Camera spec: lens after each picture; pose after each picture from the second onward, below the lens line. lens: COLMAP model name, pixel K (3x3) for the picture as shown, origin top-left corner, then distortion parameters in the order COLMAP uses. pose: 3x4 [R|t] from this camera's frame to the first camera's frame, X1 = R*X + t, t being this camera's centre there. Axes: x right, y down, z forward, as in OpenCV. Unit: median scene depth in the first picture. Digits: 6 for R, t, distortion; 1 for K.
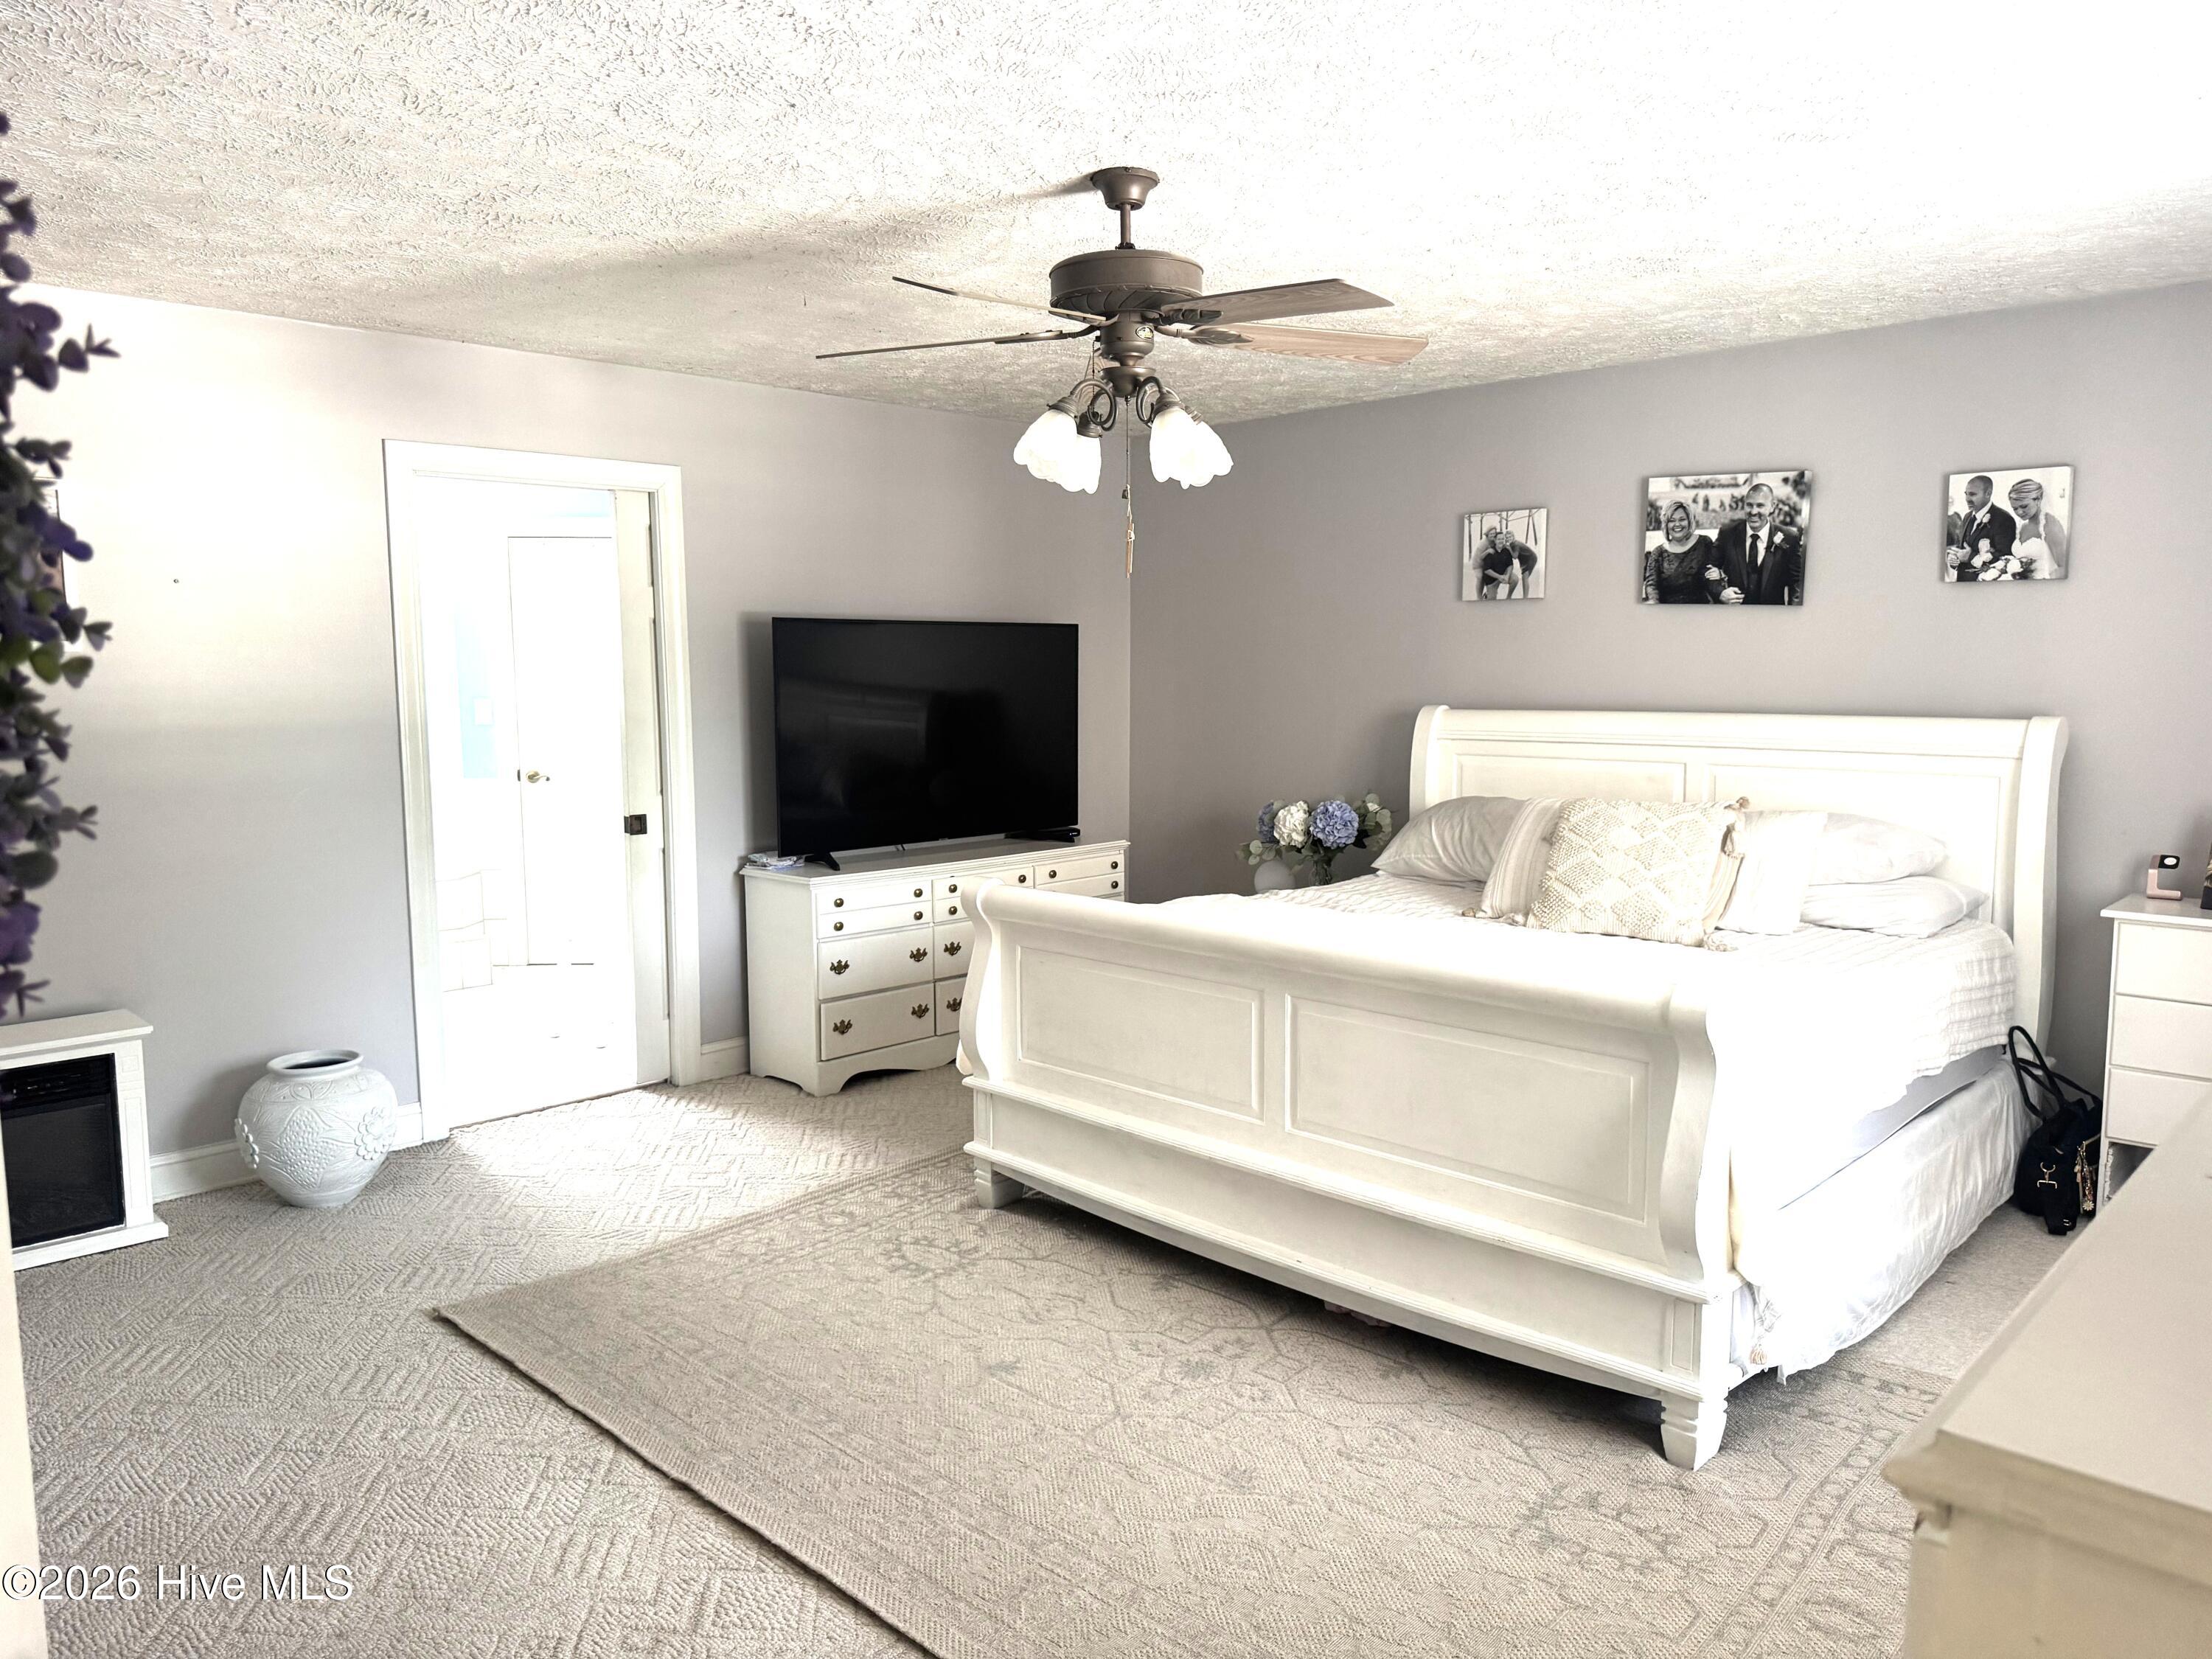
lens RADIAL K [[1568.7, 0, 1107.7], [0, 1568.7, 825.6], [0, 0, 1]] dist [0.080864, -0.102347]
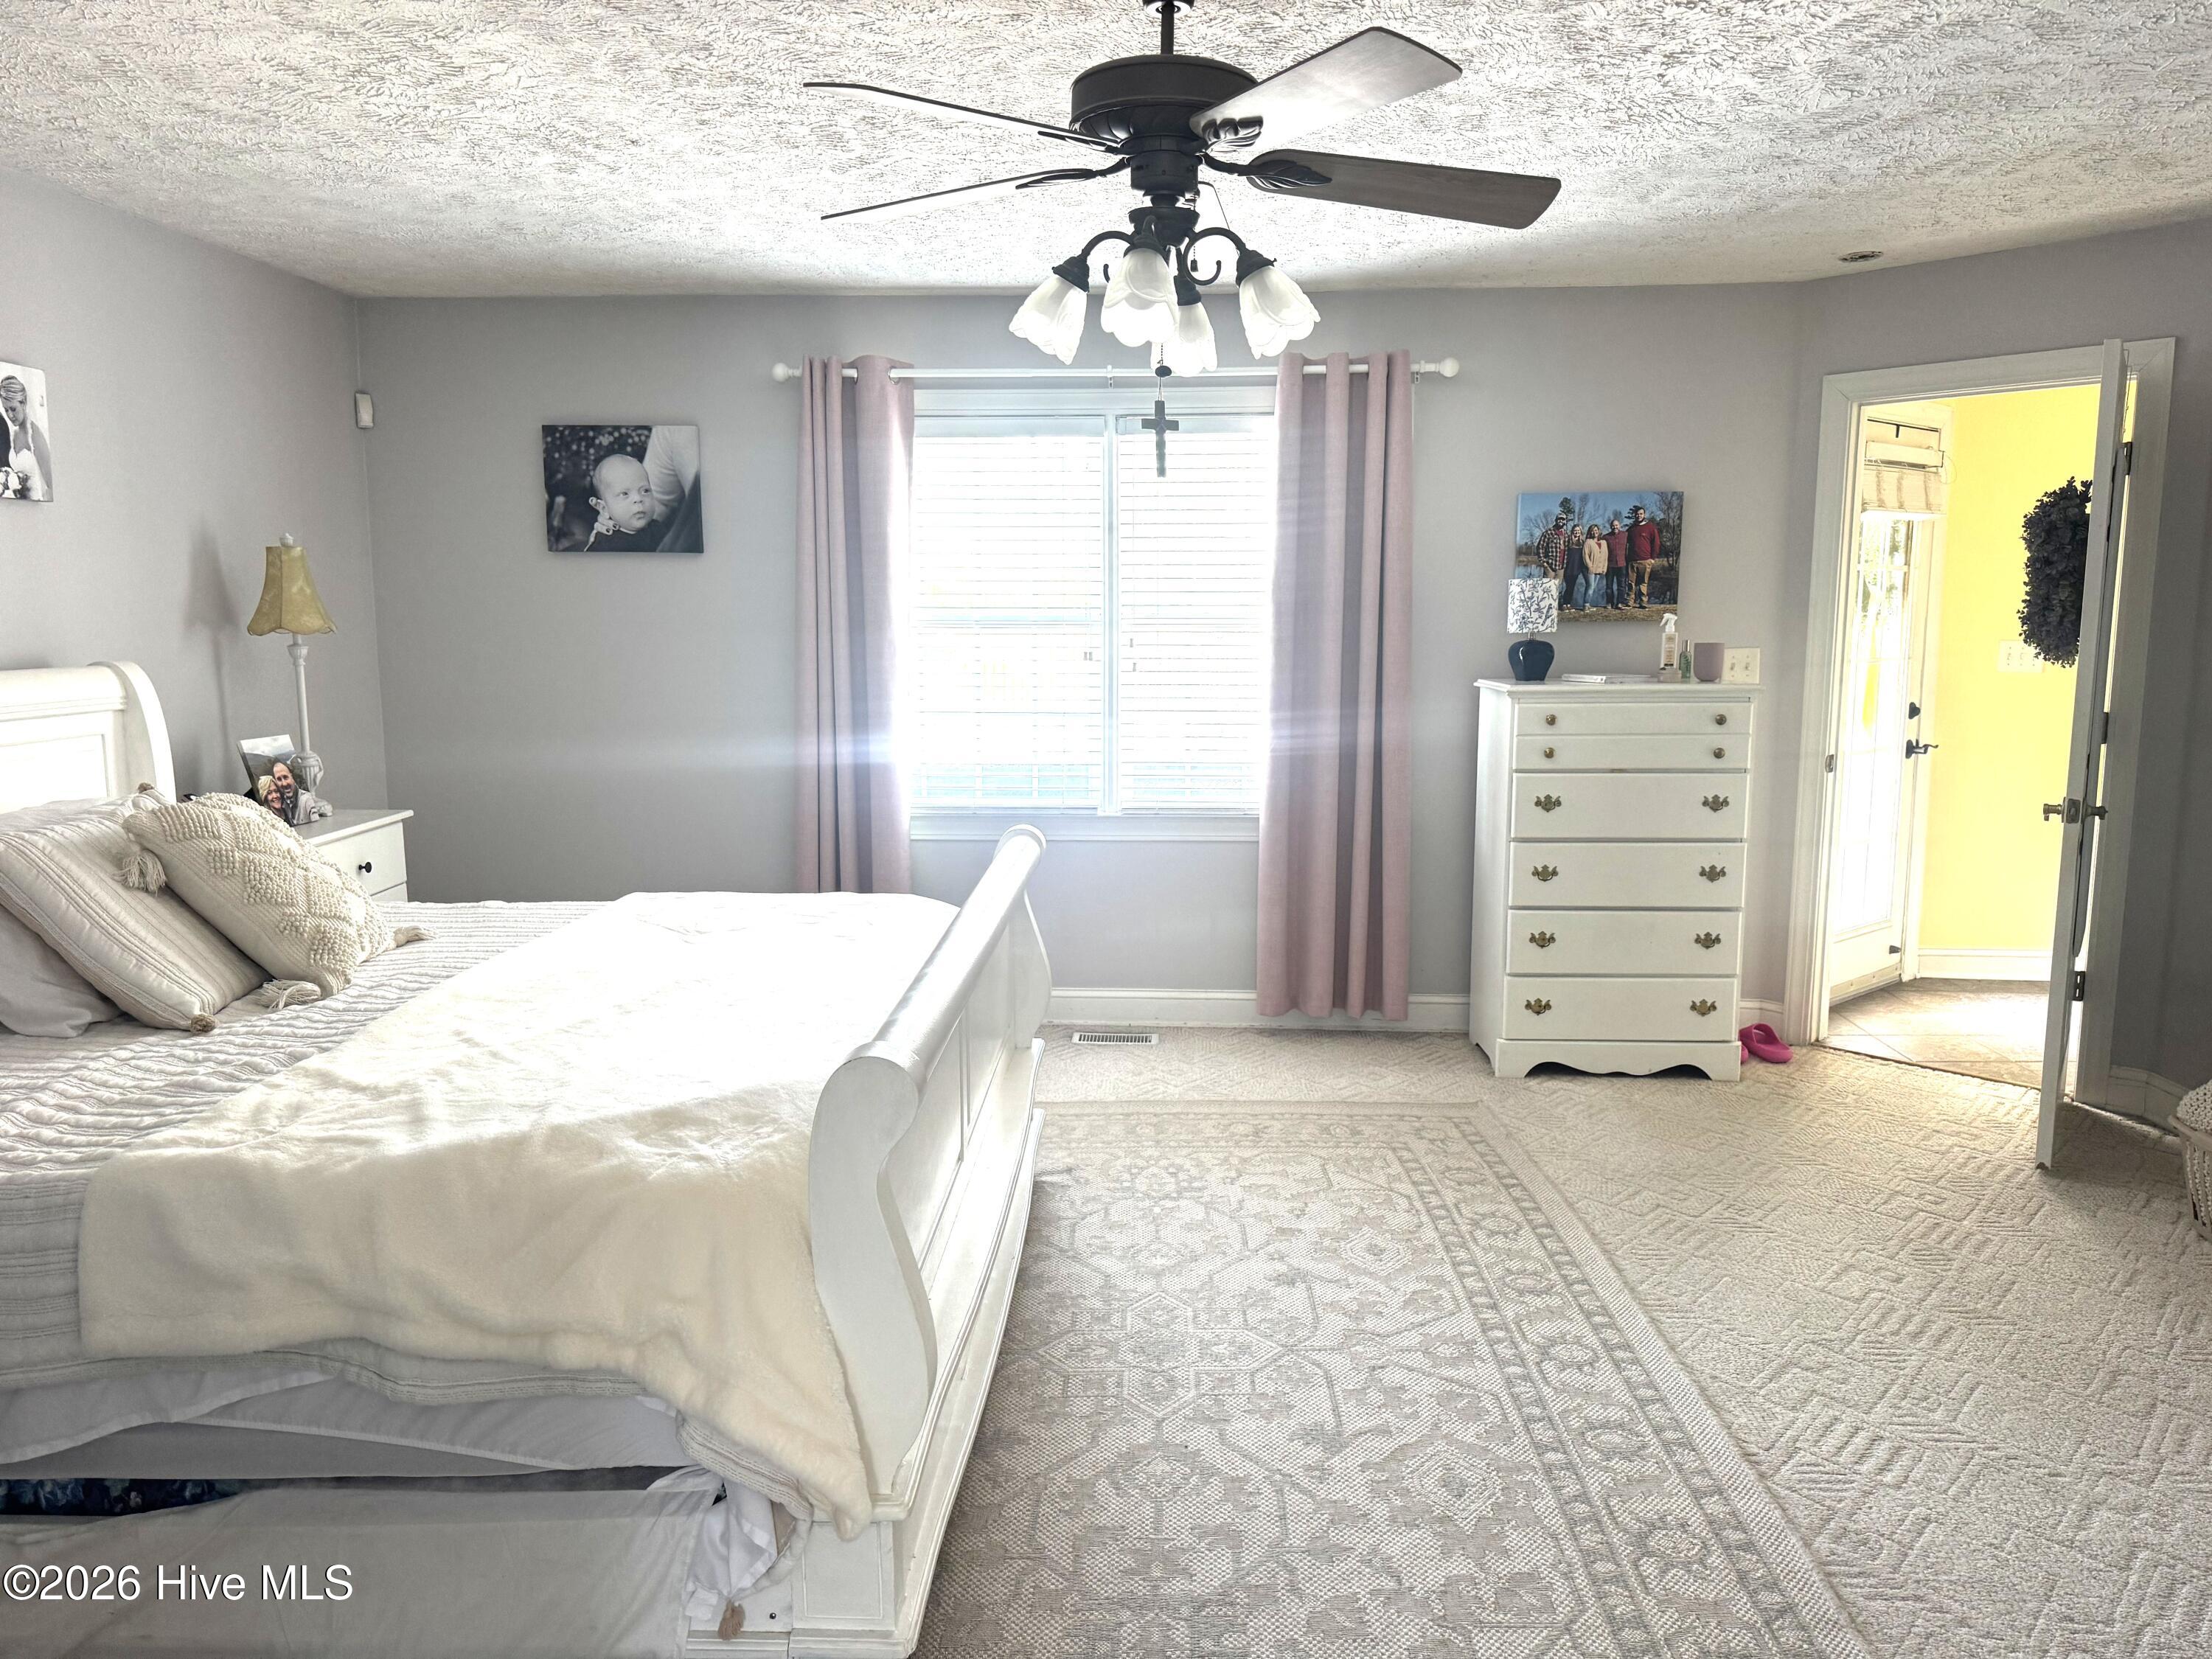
lens RADIAL K [[1568.7, 0, 1108.3], [0, 1568.7, 829.5], [0, 0, 1]] dist [0.080864, -0.102347]
pose [[-0.671714, -0.096951, 0.734439, -0.428670], [0.092003, 0.972807, 0.212562, -0.112176], [-0.735075, 0.210352, -0.644528, 1.163581]]
